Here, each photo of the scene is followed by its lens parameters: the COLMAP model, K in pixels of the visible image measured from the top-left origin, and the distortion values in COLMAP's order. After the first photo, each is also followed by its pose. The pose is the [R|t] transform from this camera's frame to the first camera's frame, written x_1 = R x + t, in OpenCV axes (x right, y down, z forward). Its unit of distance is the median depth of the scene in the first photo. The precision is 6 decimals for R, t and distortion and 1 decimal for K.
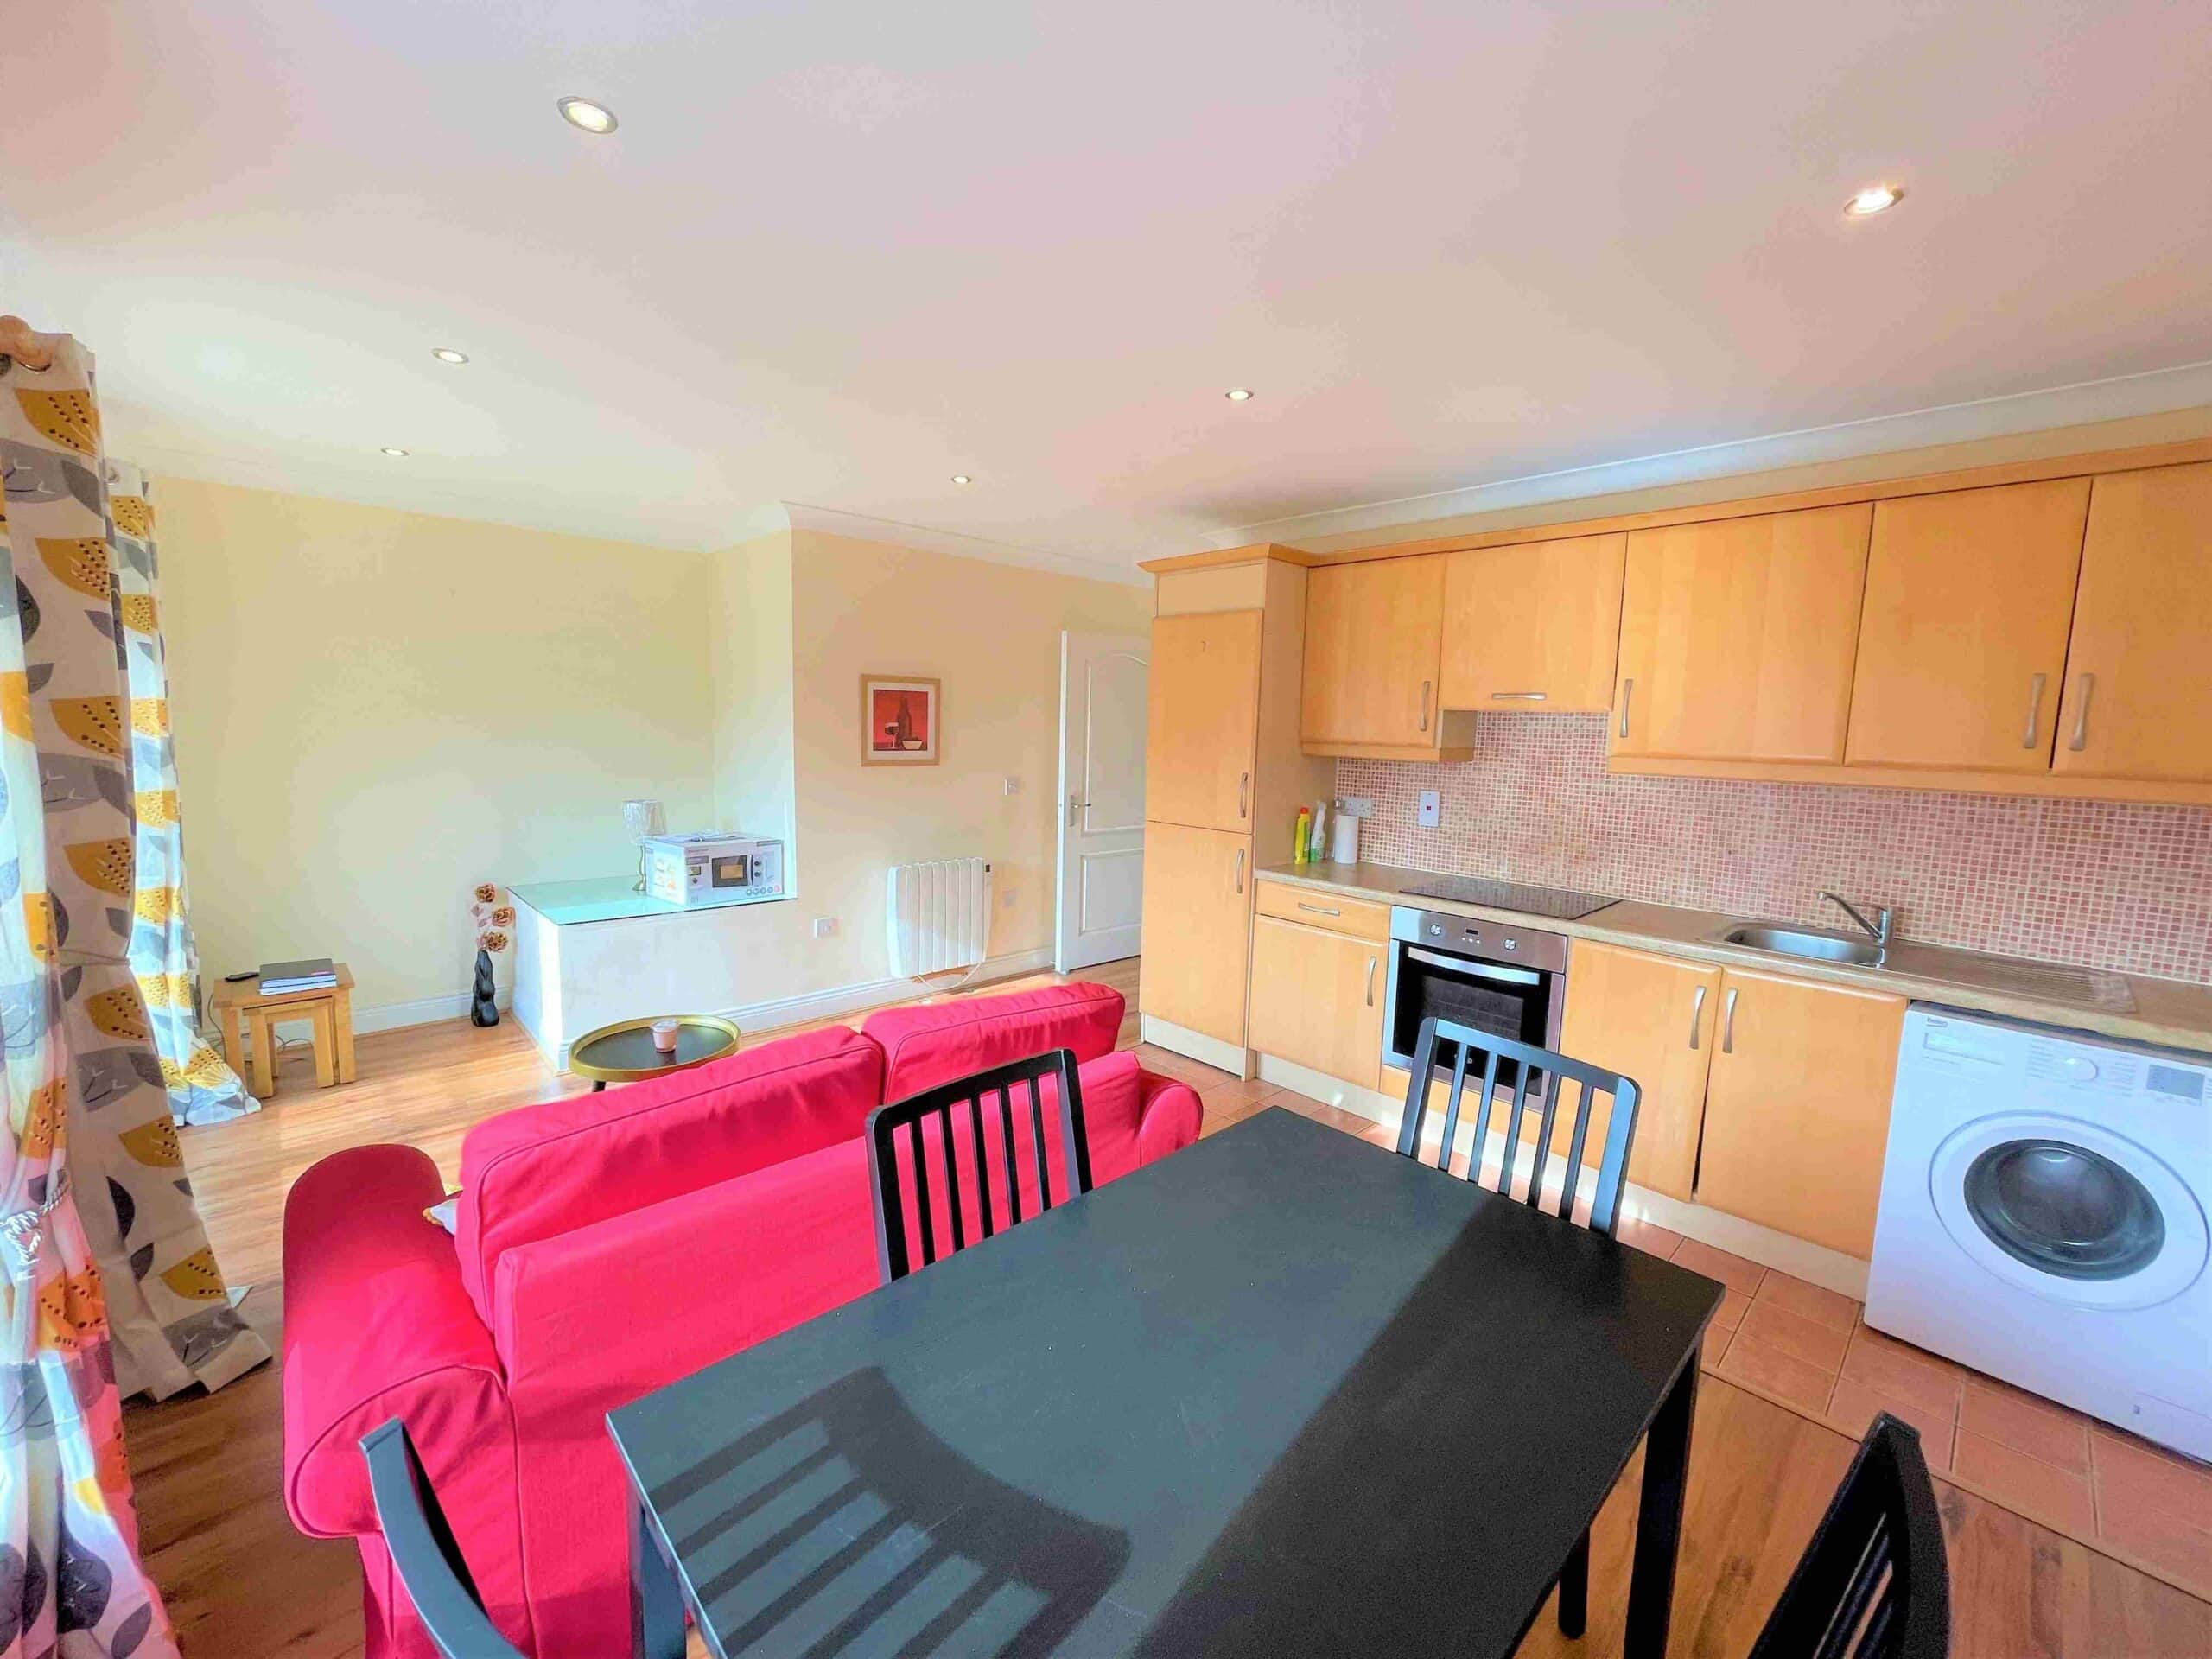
lens RADIAL K [[897.0, 0, 1103.9], [0, 897.0, 825.1], [0, 0, 1]] dist [-0.000308, 0.000036]
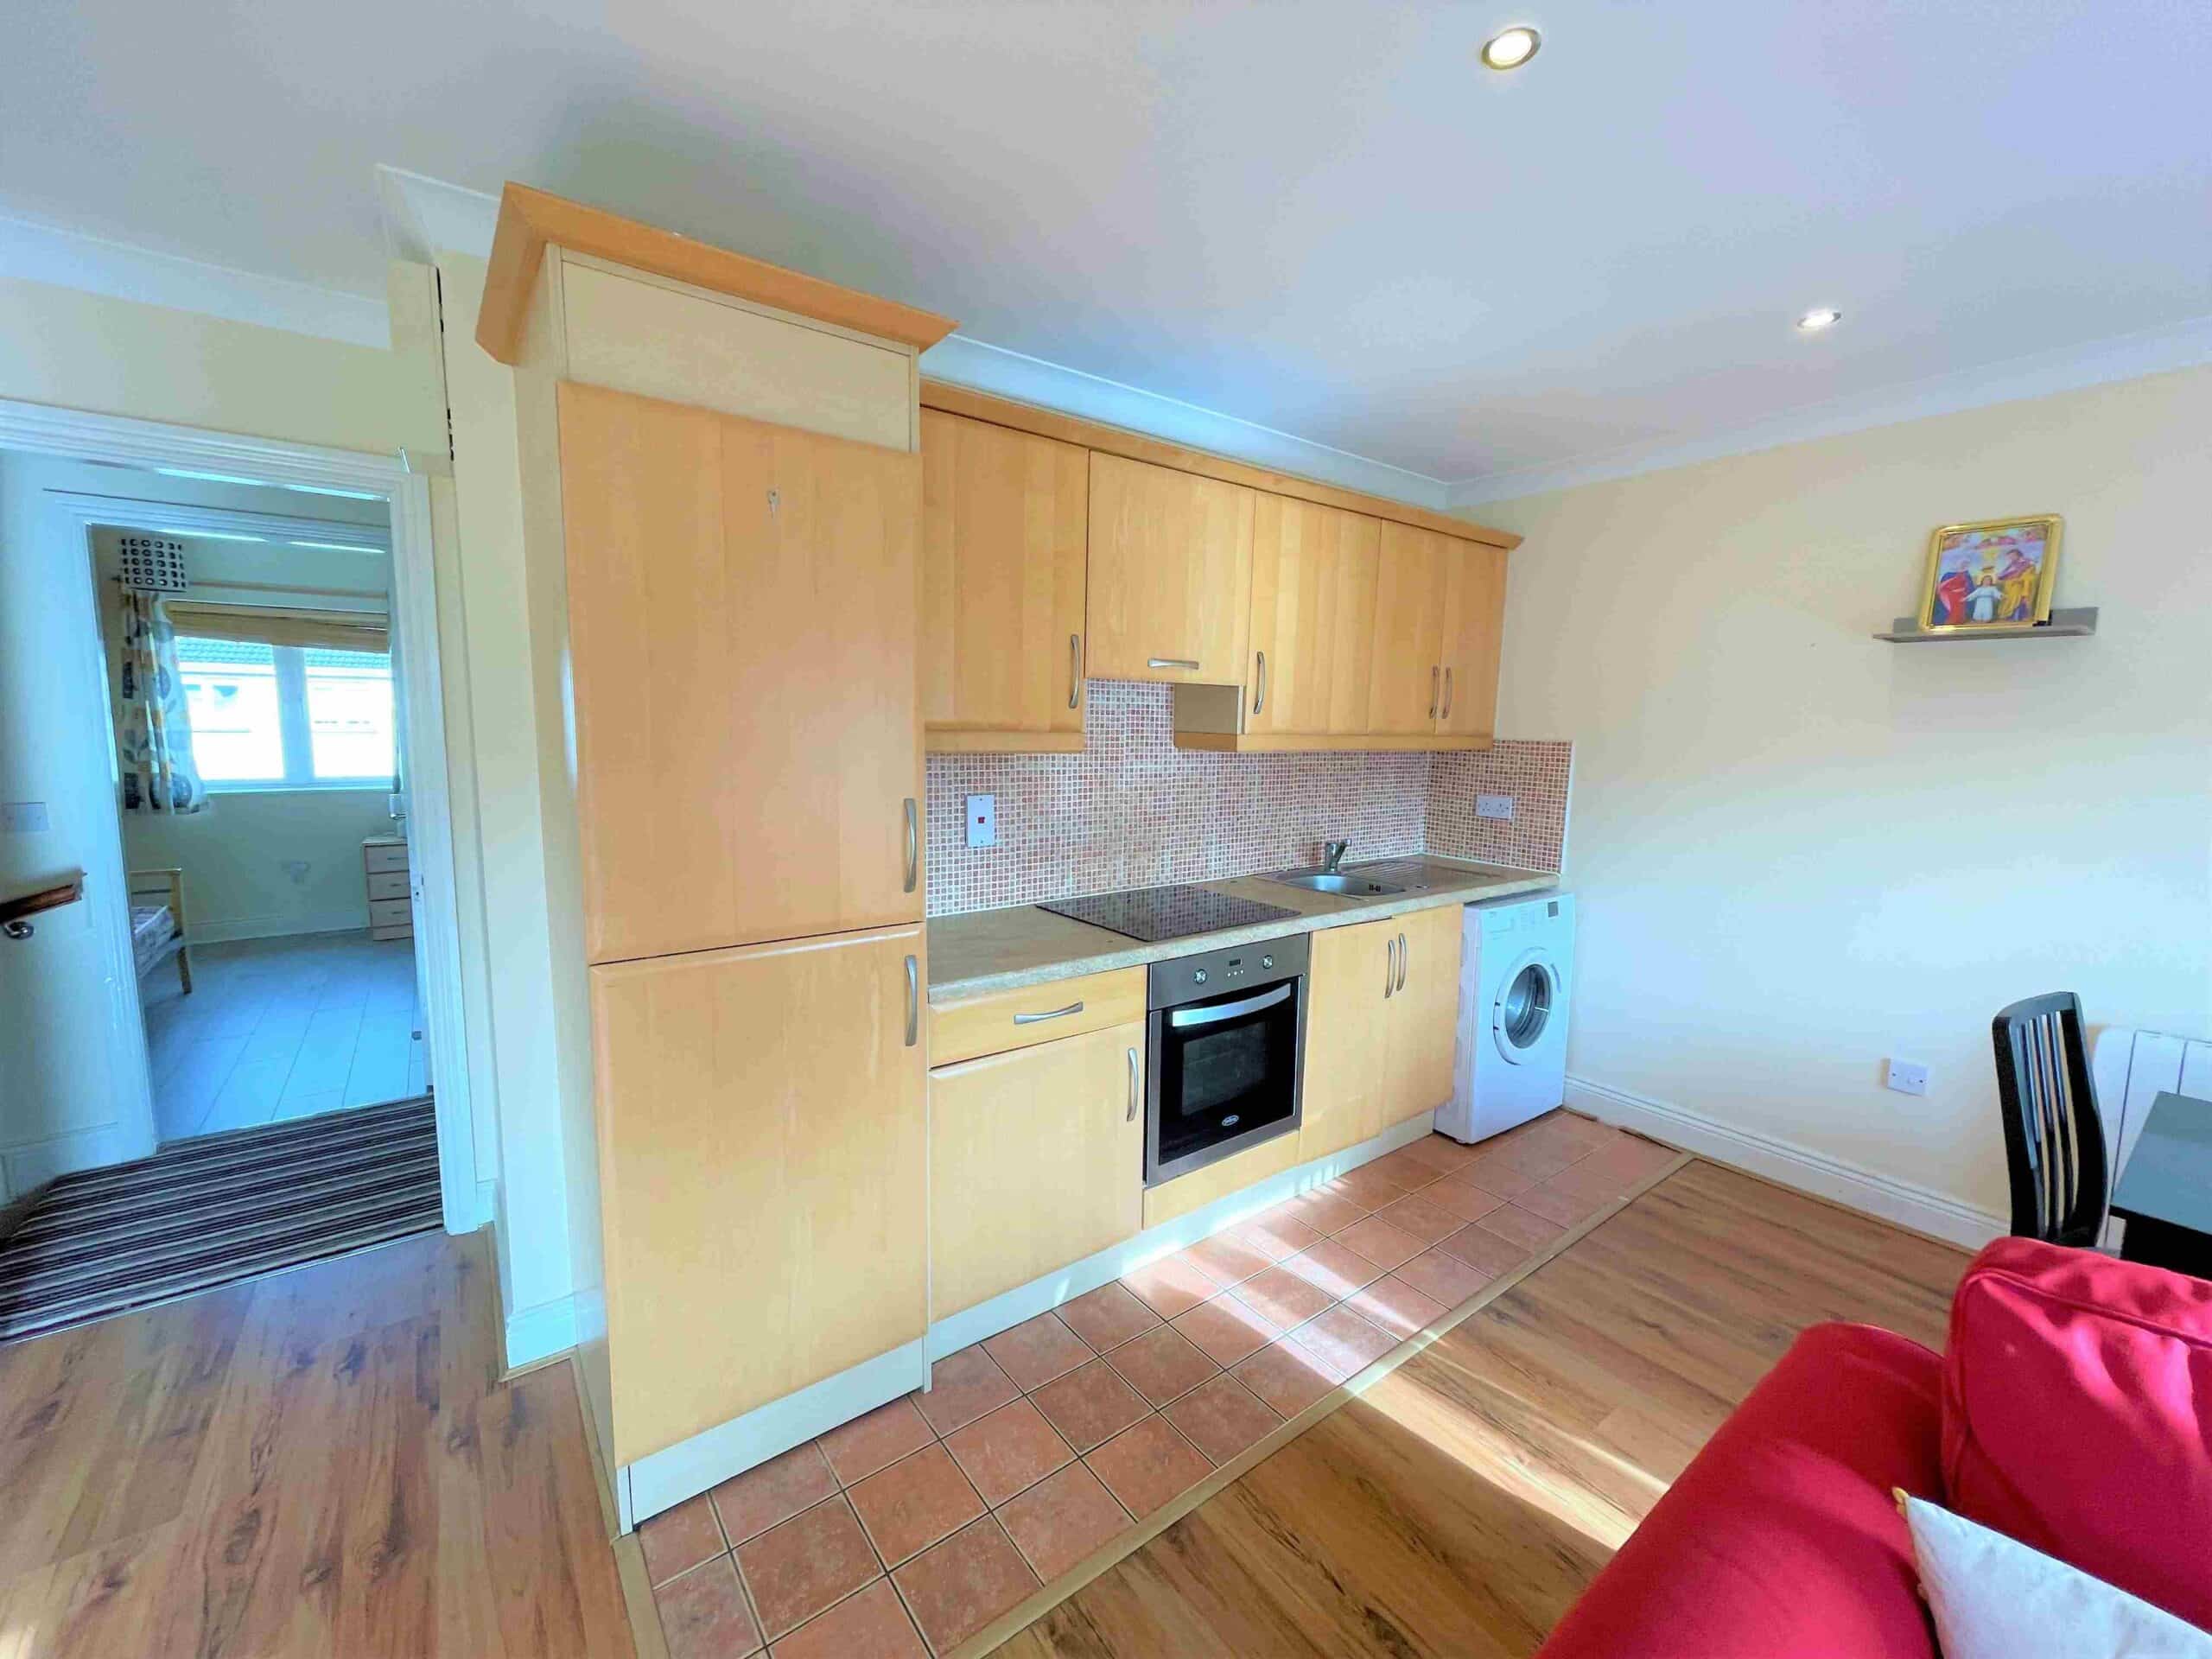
lens RADIAL K [[897.0, 0, 1103.9], [0, 897.0, 825.1], [0, 0, 1]] dist [-0.000308, 0.000036]
pose [[0.140828, -0.139128, 0.980210, -0.349342], [0.106379, 0.986471, 0.124733, -0.106859], [-0.984302, 0.086708, 0.153723, 0.946894]]
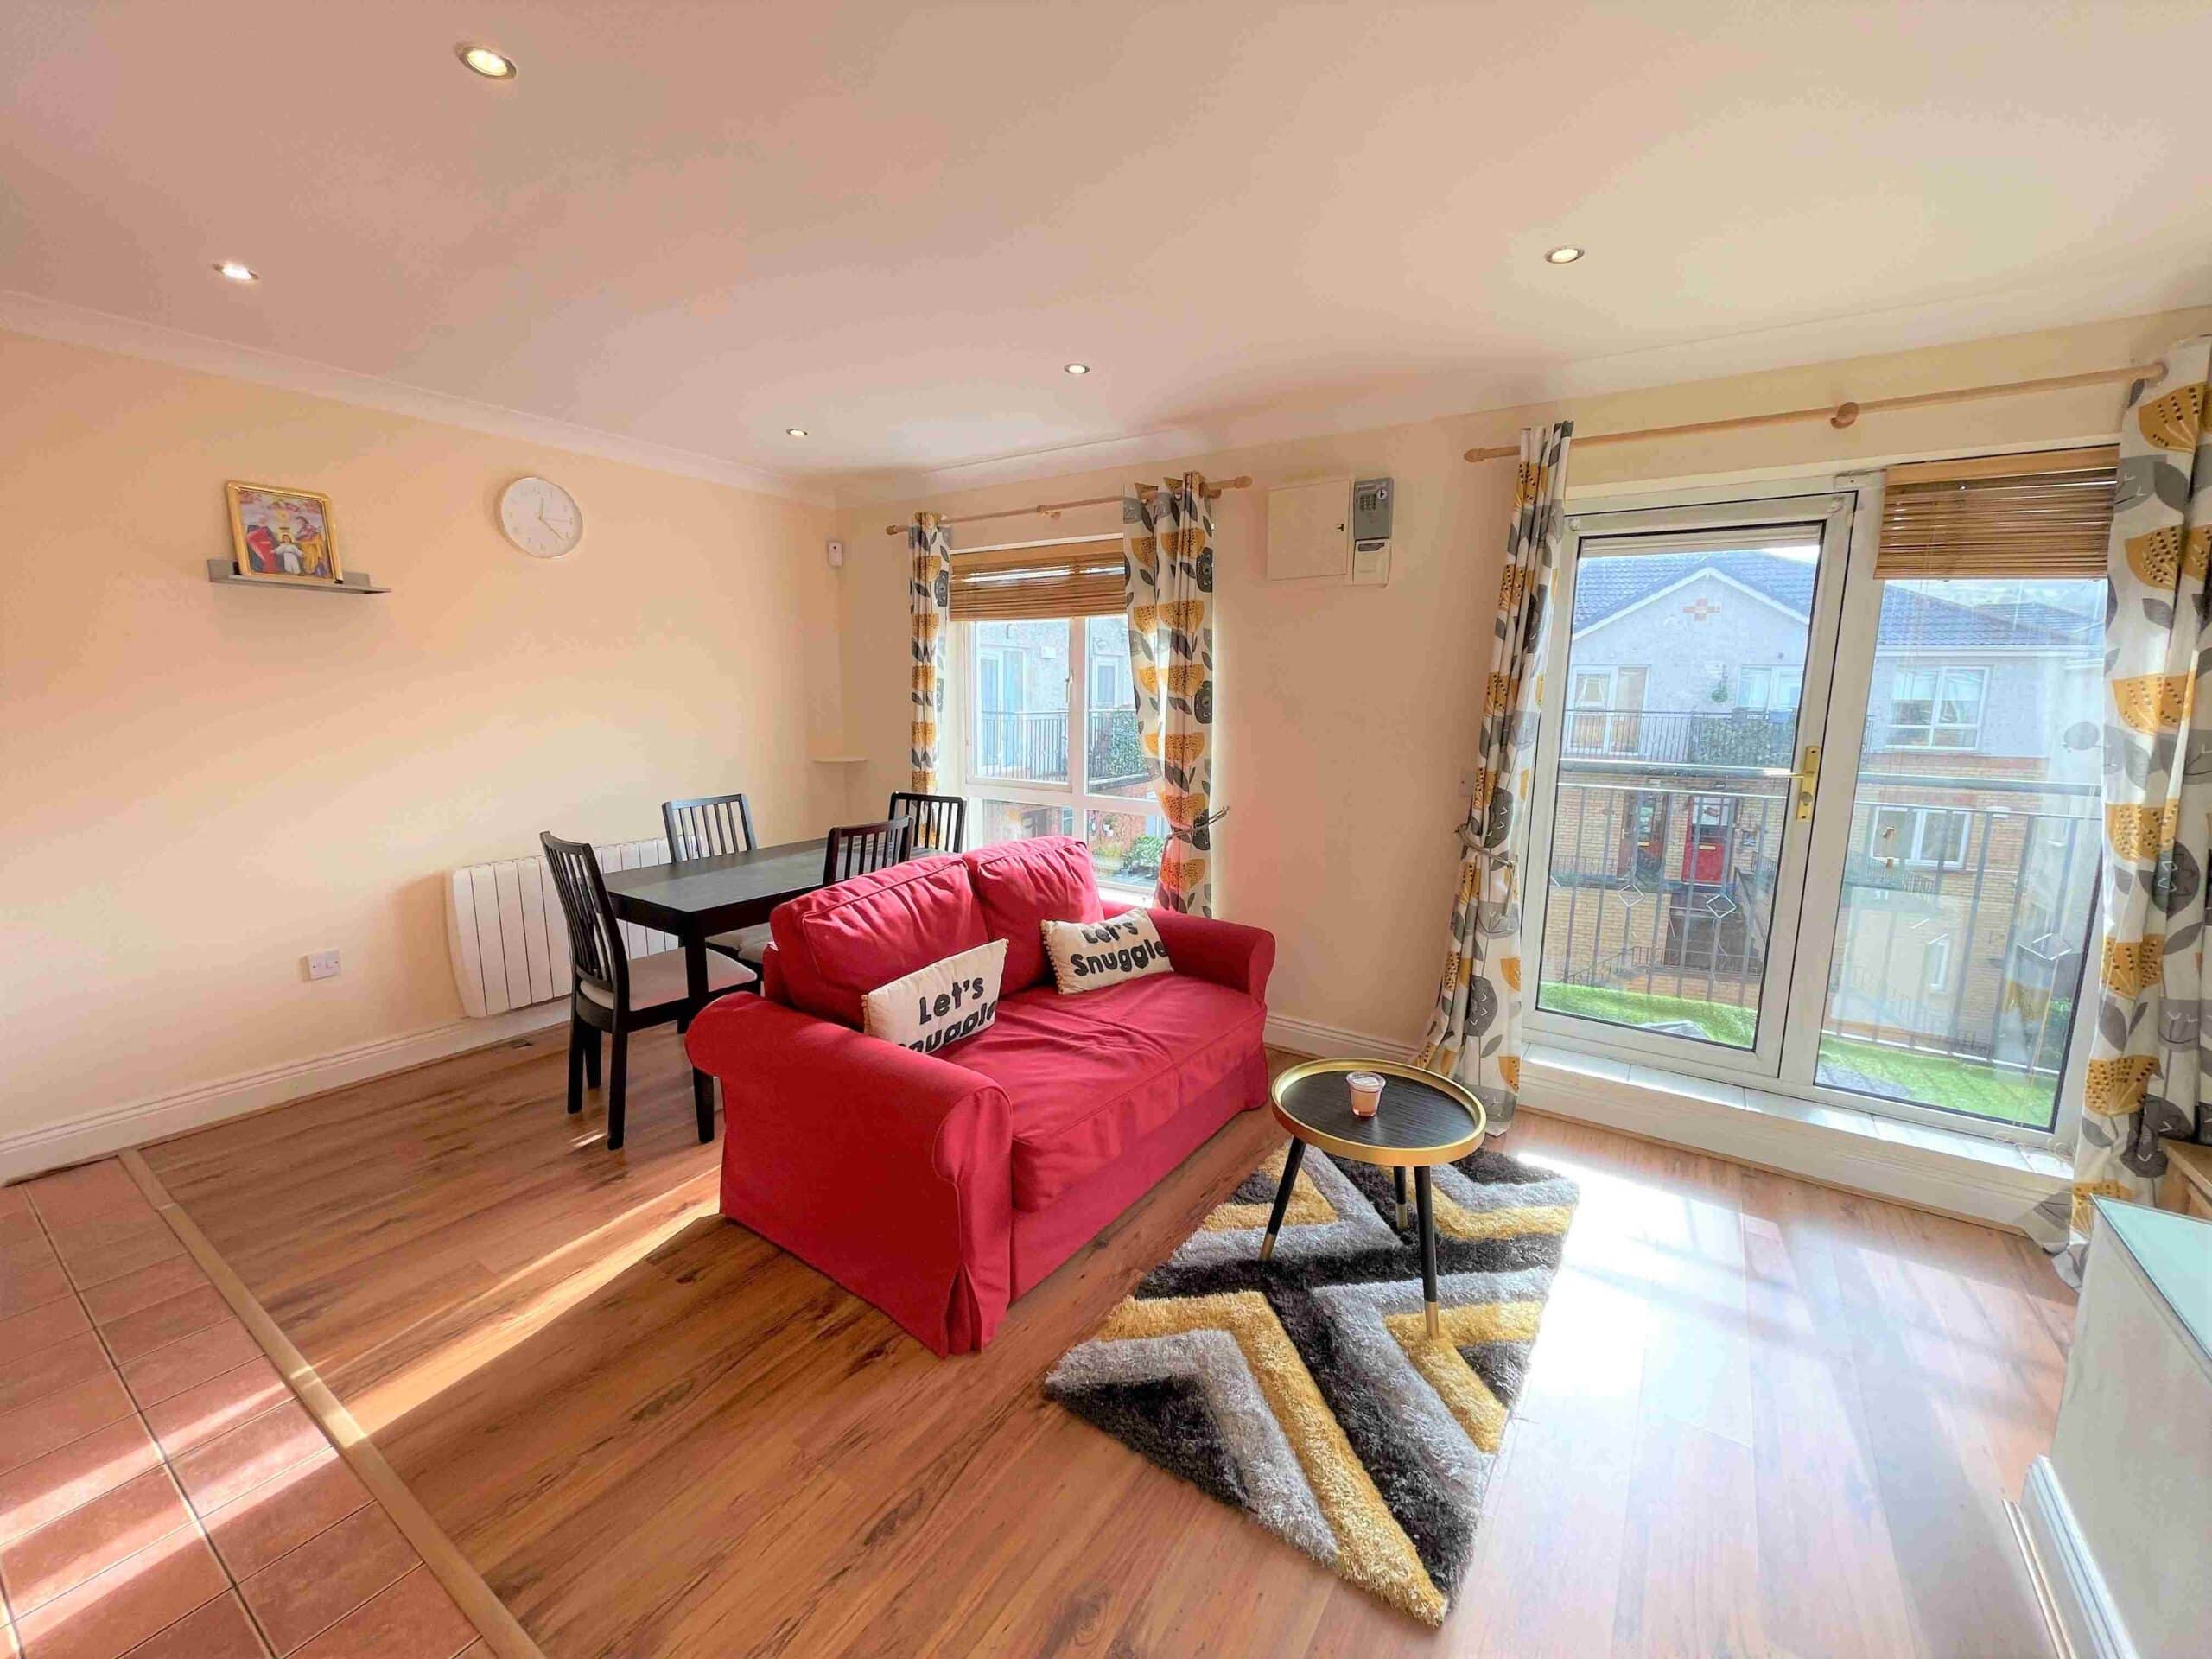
lens RADIAL K [[897.0, 0, 1103.9], [0, 897.0, 825.1], [0, 0, 1]] dist [-0.000308, 0.000036]
pose [[-0.979078, -0.005240, -0.203416, -0.074930], [-0.059713, 0.963054, 0.262603, -0.148630], [0.194524, 0.269256, -0.943219, 1.438675]]
